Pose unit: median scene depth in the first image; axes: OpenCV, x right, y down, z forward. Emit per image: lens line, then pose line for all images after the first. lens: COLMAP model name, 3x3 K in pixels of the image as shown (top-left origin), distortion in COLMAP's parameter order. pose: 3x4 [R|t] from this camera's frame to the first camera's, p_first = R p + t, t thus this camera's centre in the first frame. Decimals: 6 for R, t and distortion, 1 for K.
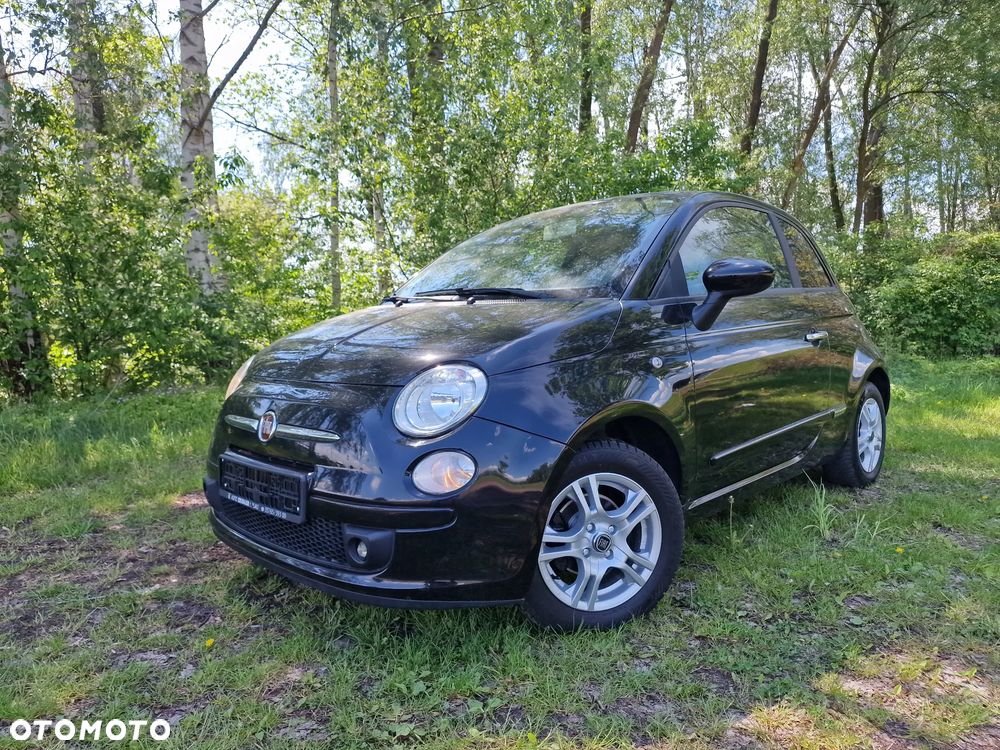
lens RADIAL K [[656.7, 0, 500.5], [0, 656.7, 373.8], [0, 0, 1]] dist [0.063964, -0.049466]
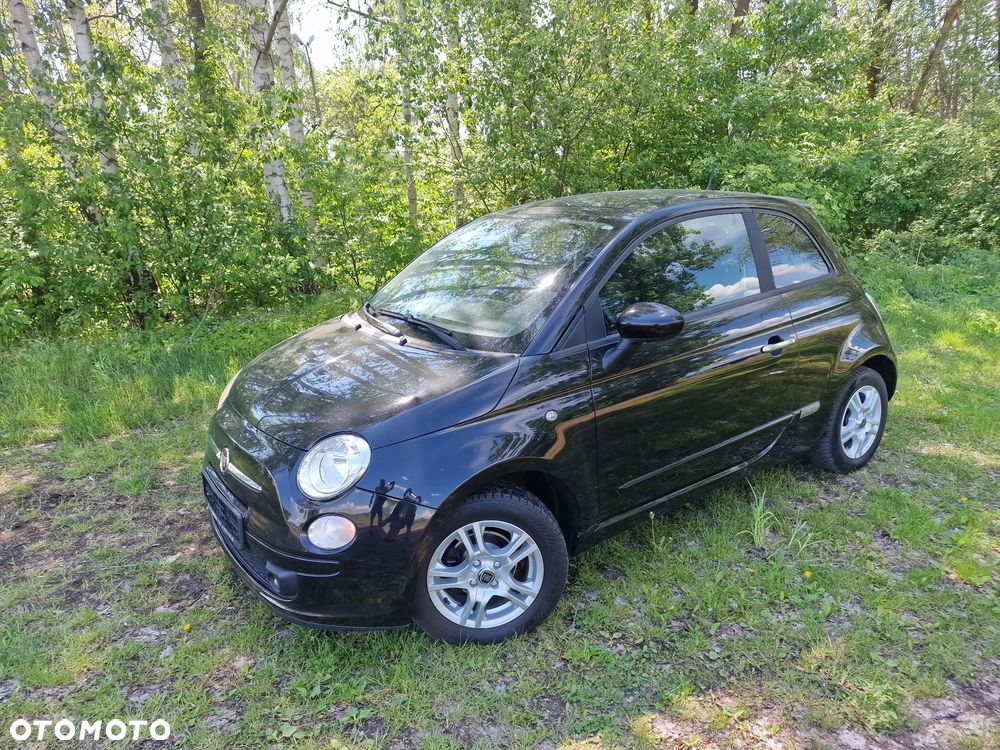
lens RADIAL K [[652.6, 0, 491.4], [0, 652.6, 372.6], [0, 0, 1]] dist [0.068102, -0.052622]
pose [[0.983900, 0.026103, -0.176803, 0.343563], [0.007339, 0.982540, 0.185905, -0.303244], [0.178568, -0.184210, 0.966530, -0.057590]]
